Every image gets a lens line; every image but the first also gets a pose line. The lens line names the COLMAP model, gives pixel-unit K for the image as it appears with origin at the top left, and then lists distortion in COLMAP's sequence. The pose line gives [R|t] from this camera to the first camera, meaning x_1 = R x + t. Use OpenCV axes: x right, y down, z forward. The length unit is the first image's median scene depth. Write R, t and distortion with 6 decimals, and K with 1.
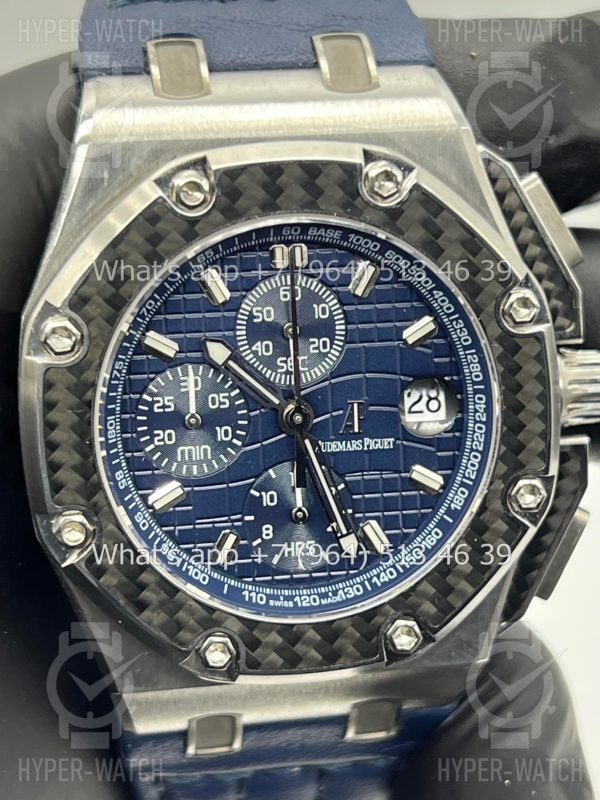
lens RADIAL K [[1845.6, 0, 300.0], [0, 1845.6, 400.0], [0, 0, 1]] dist [0.281547, 0.069842]
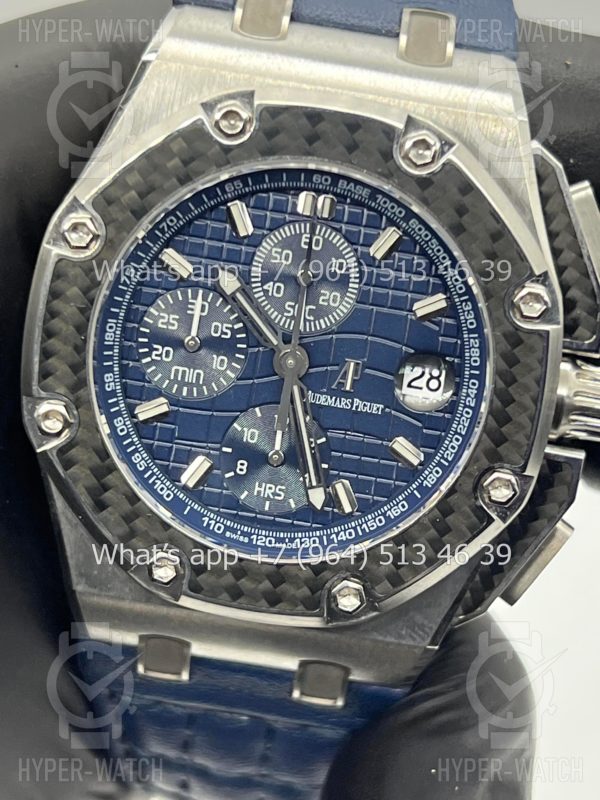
lens RADIAL K [[1845.6, 0, 300.0], [0, 1845.6, 400.0], [0, 0, 1]] dist [0.281547, 0.069842]
pose [[0.964880, 0.215079, -0.150822, 0.160751], [-0.221188, 0.974917, -0.024767, 0.053879], [0.141712, 0.057257, 0.988251, -0.004894]]
